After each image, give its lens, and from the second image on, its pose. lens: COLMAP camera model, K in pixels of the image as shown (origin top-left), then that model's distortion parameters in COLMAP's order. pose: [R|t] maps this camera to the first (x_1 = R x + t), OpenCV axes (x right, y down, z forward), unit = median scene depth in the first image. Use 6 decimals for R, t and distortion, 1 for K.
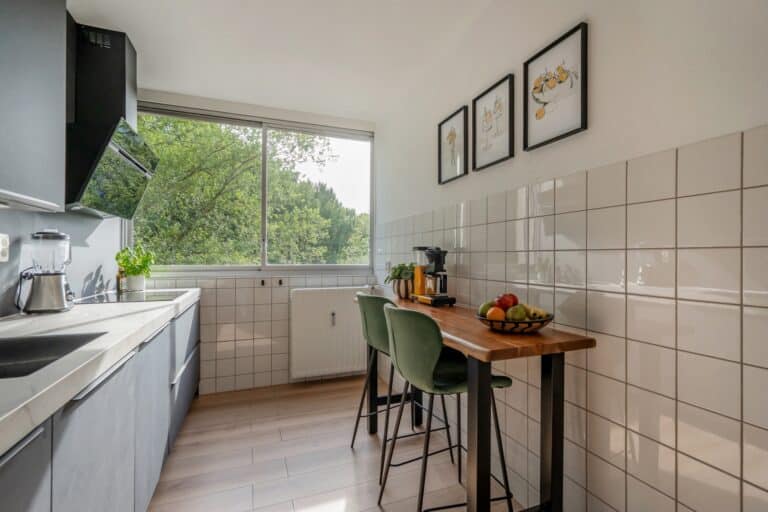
lens RADIAL K [[357.0, 0, 387.6], [0, 357.0, 254.3], [0, 0, 1]] dist [0.002987, -0.001868]
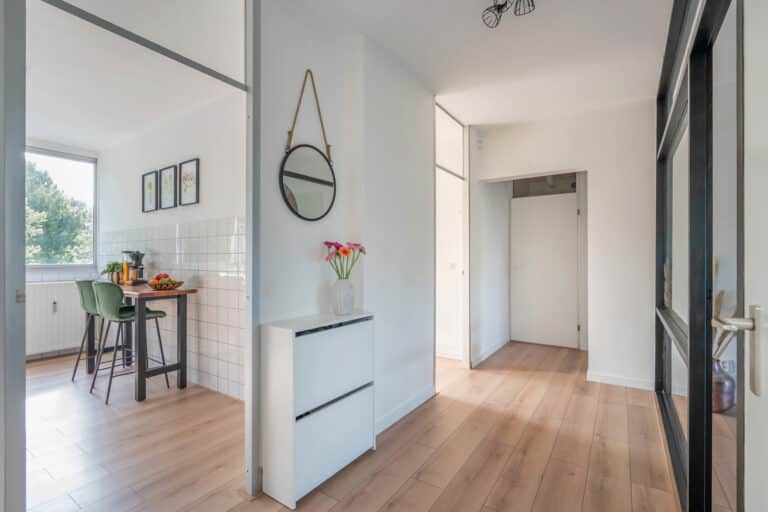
lens RADIAL K [[357.0, 0, 377.6], [0, 357.0, 258.1], [0, 0, 1]] dist [0.002987, -0.001868]
pose [[0.829991, -0.001462, 0.557775, 0.128337], [-0.002098, 0.999981, 0.005743, -0.000308], [-0.557772, -0.005937, 0.829973, -0.972831]]
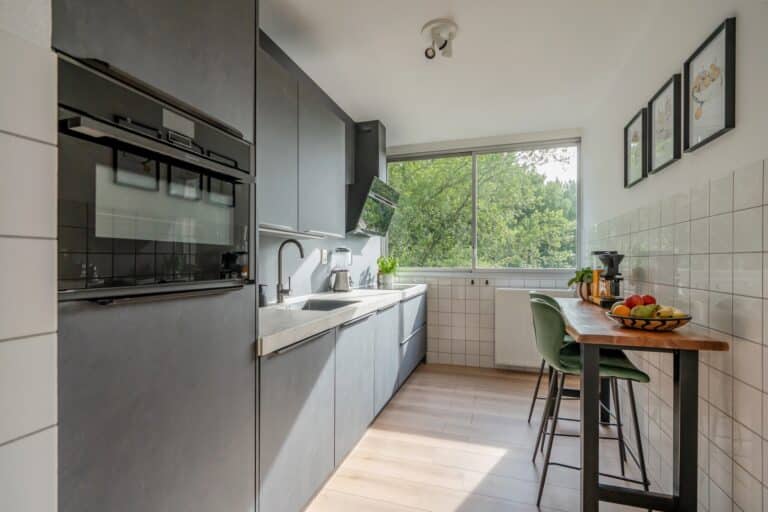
lens RADIAL K [[357.0, 0, 394.0], [0, 357.0, 260.1], [0, 0, 1]] dist [0.002987, -0.001868]
pose [[0.796959, -0.004595, -0.604016, 0.240147], [0.006391, 0.999979, 0.000825, 0.001090], [0.604000, -0.004518, 0.796972, -0.194406]]
